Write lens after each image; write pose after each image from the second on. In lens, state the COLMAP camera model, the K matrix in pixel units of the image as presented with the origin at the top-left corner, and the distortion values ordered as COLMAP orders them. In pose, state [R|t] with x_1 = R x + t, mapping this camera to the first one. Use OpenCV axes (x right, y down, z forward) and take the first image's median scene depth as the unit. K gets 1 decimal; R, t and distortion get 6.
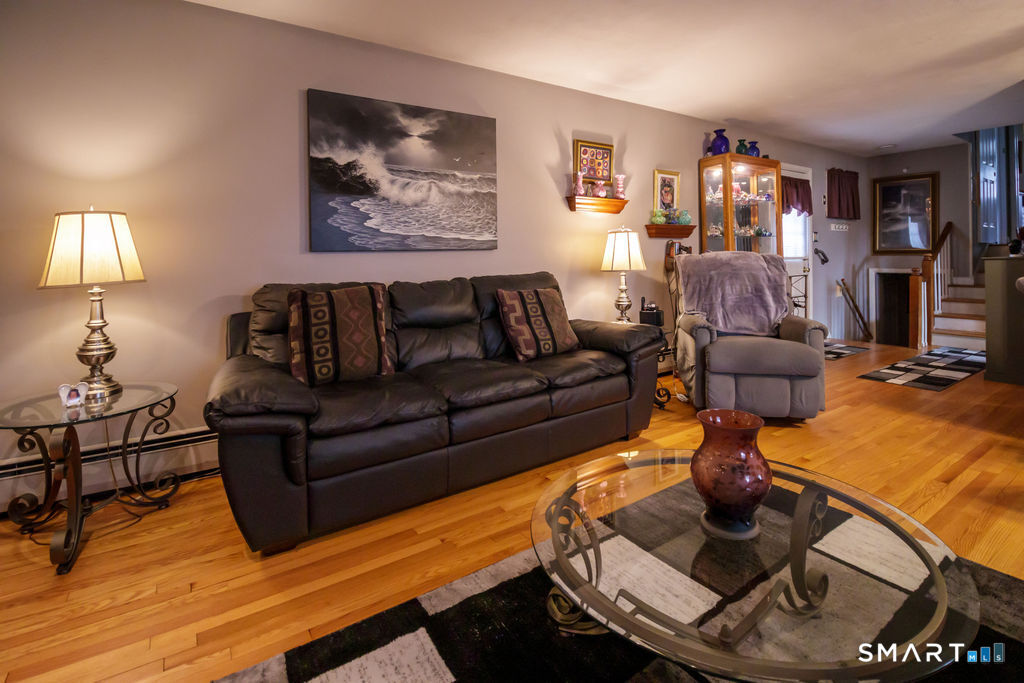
lens RADIAL K [[496.9, 0, 548.8], [0, 496.9, 244.4], [0, 0, 1]] dist [0.000764, -0.006649]
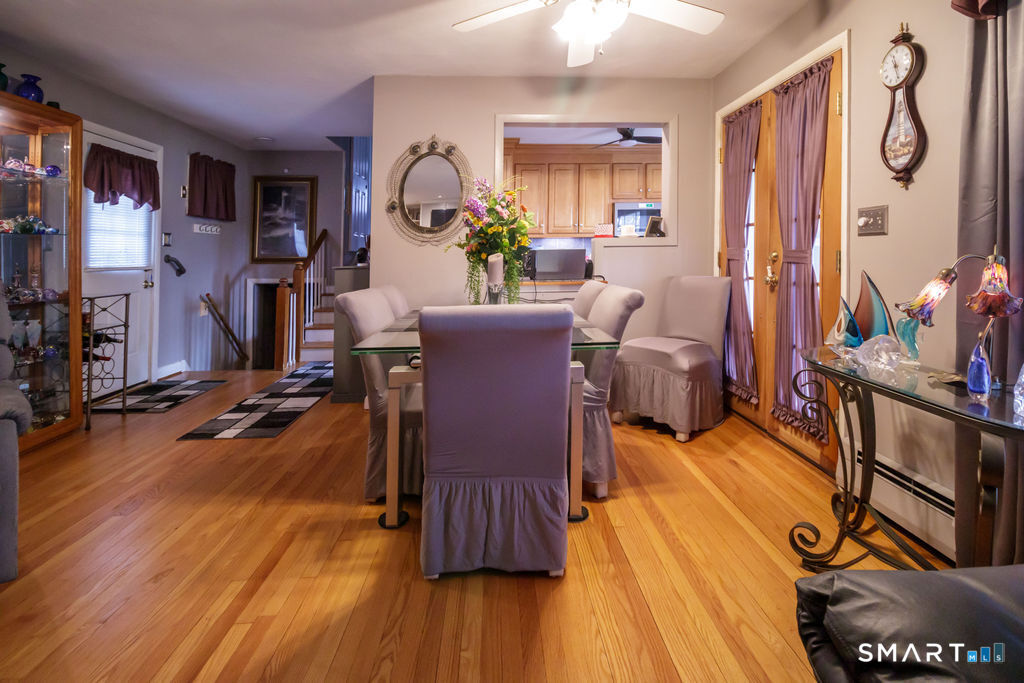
lens RADIAL K [[496.9, 0, 528.6], [0, 496.9, 270.3], [0, 0, 1]] dist [0.000764, -0.006649]
pose [[0.530501, -0.016687, 0.847520, 0.369958], [-0.012619, 0.999540, 0.027579, 0.007392], [-0.847590, -0.025326, 0.530047, 0.273899]]
